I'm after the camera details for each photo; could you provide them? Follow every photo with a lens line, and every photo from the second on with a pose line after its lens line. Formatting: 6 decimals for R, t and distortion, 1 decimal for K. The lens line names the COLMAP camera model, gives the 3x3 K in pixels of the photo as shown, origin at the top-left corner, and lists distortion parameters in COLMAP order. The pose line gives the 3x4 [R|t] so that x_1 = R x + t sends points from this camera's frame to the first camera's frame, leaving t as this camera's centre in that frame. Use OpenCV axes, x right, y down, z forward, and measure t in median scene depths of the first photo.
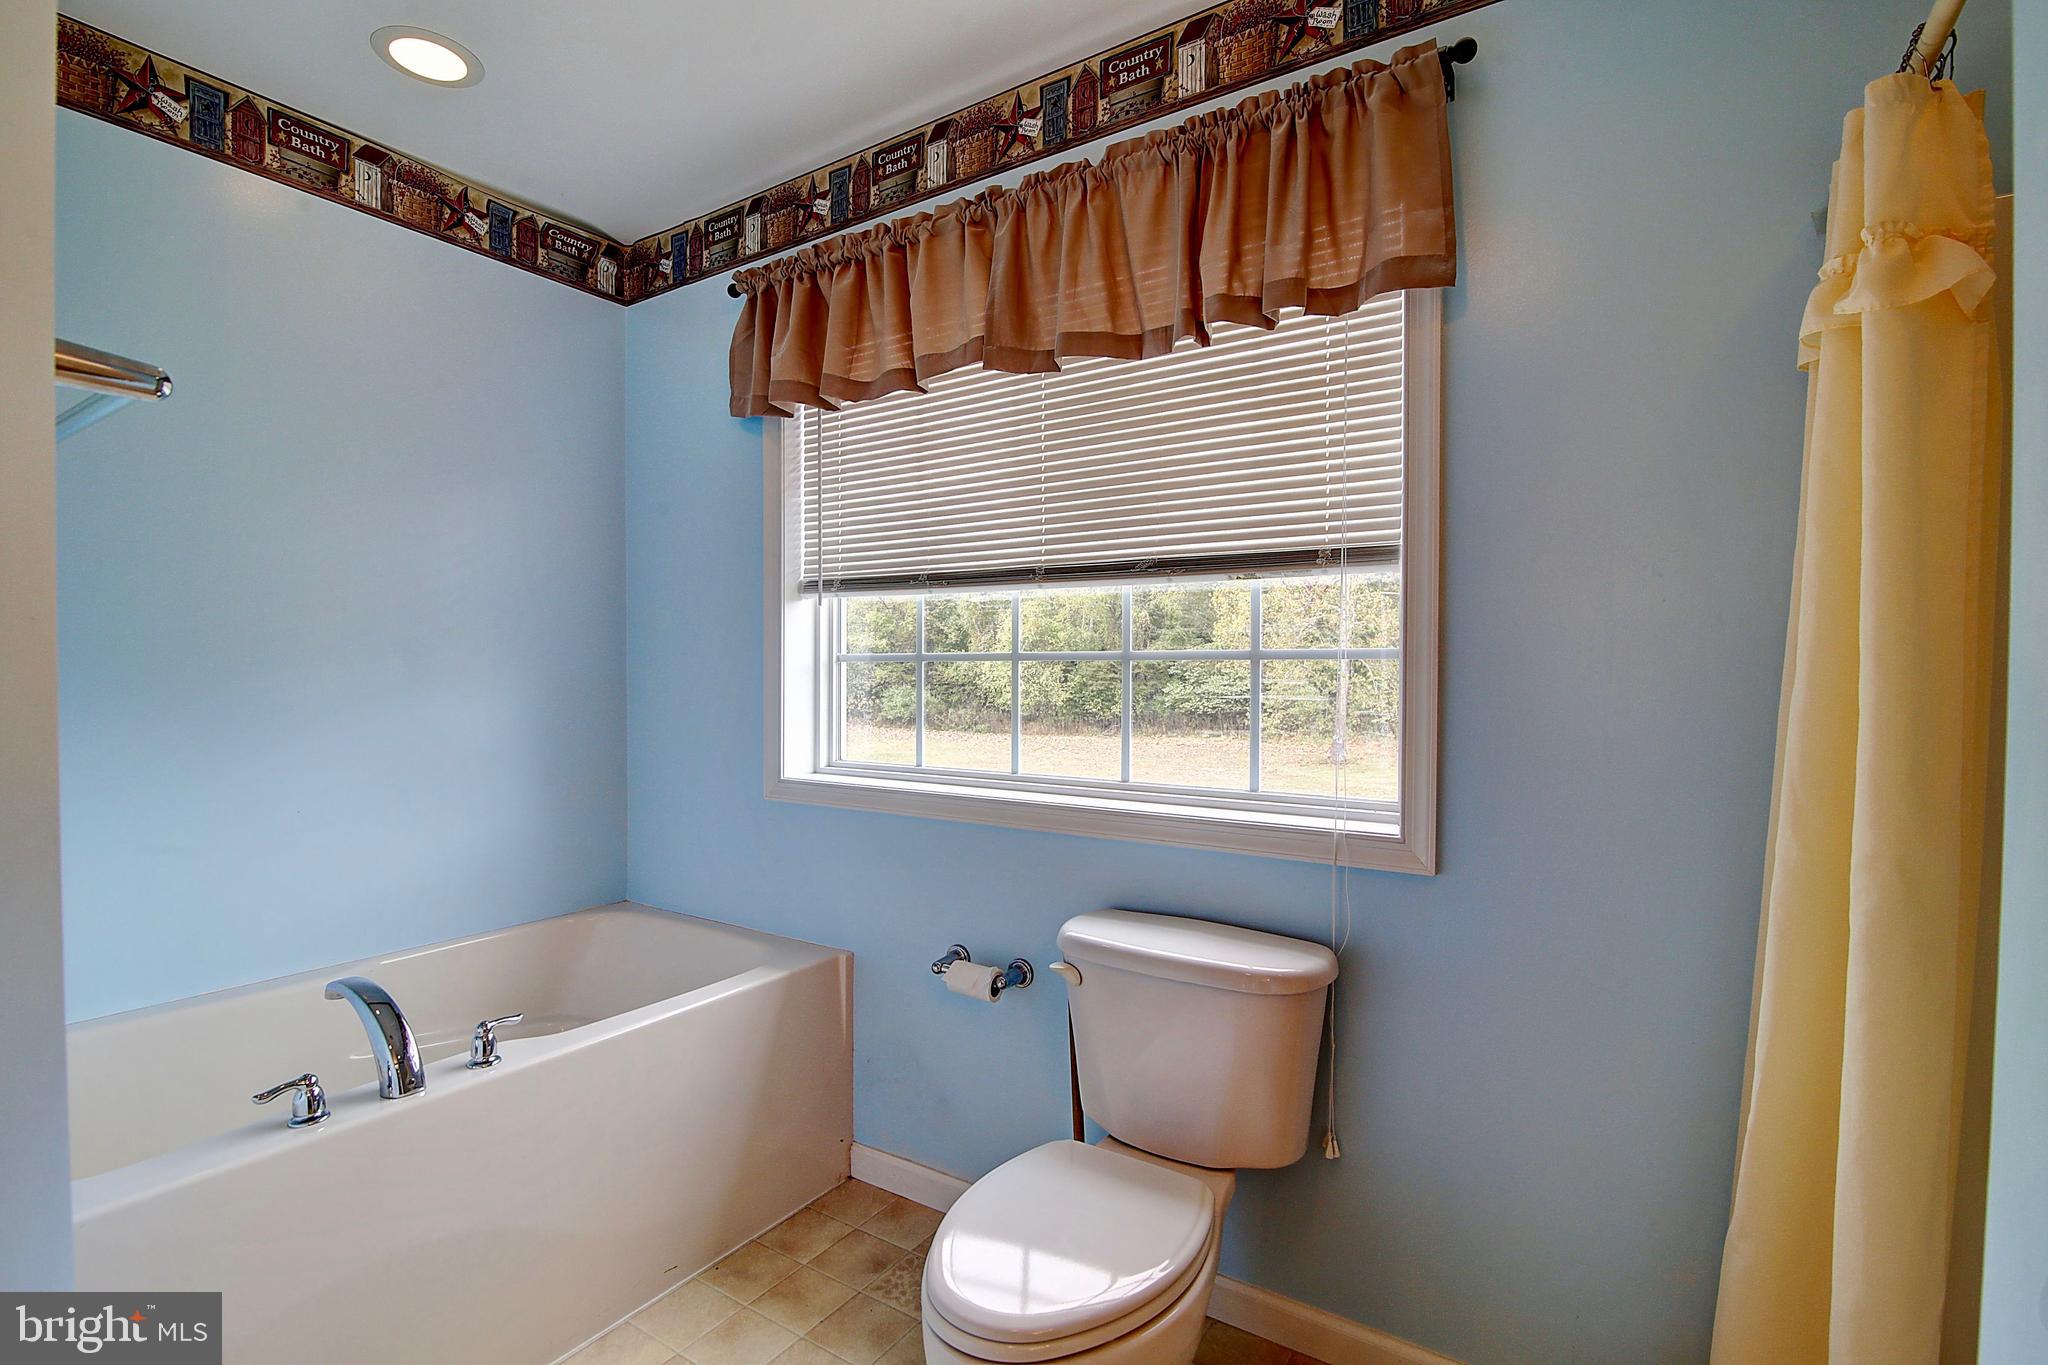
lens RADIAL K [[942.2, 0, 1025.0], [0, 942.2, 689.5], [0, 0, 1]] dist [-0.021386, 0.001110]
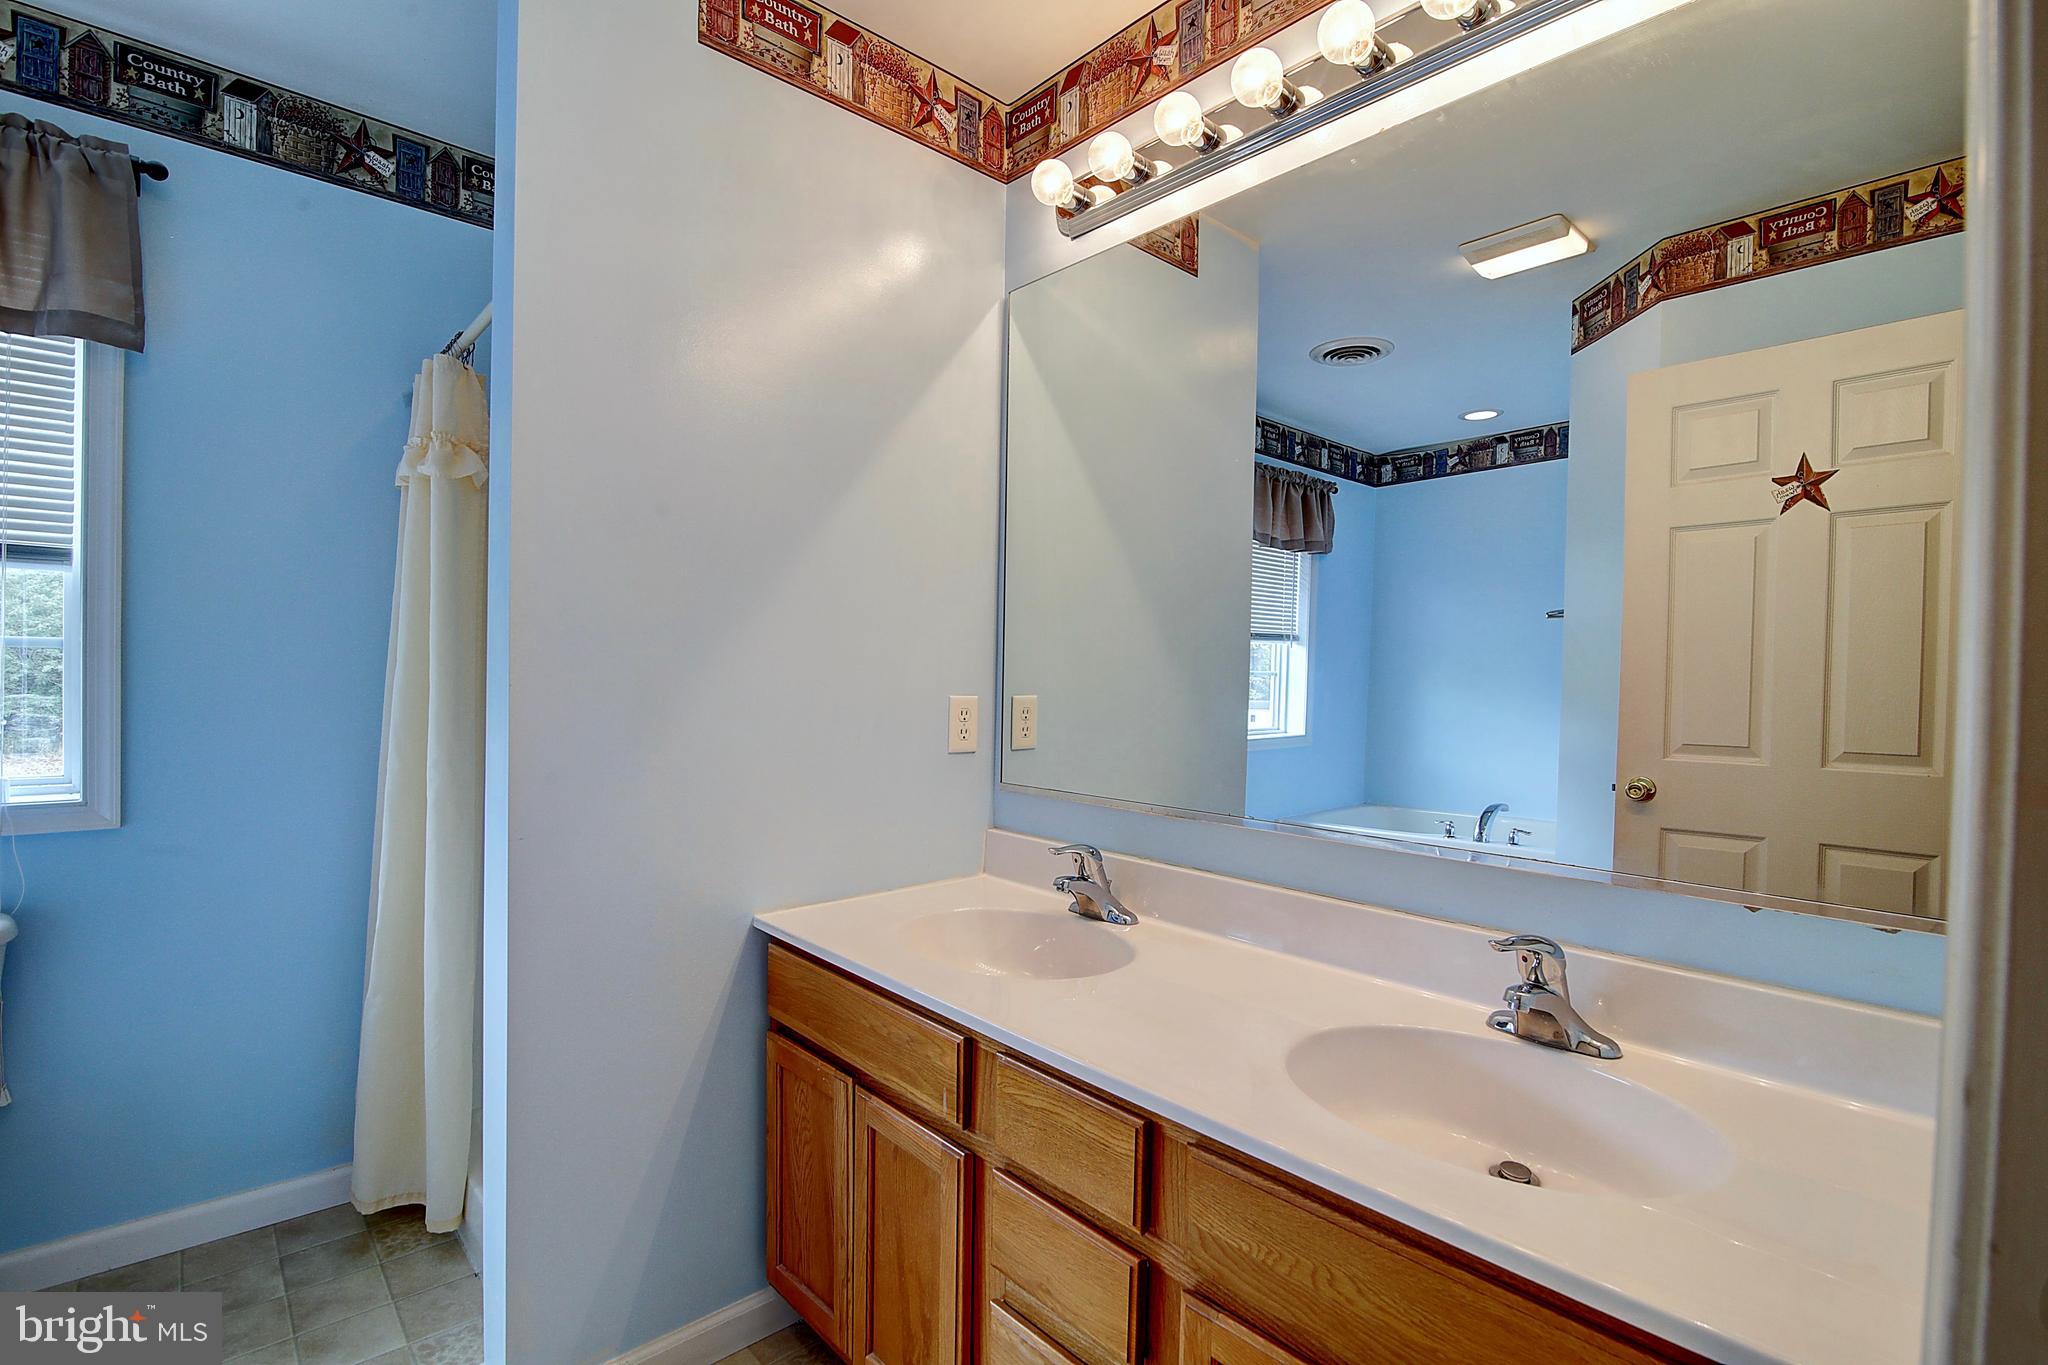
lens RADIAL K [[942.2, 0, 1028.7], [0, 942.2, 685.8], [0, 0, 1]] dist [-0.021386, 0.001110]
pose [[0.246695, -0.009521, 0.969046, -0.447716], [0.003045, 0.999954, 0.009050, 0.007157], [-0.969088, 0.000719, 0.246713, -0.455128]]
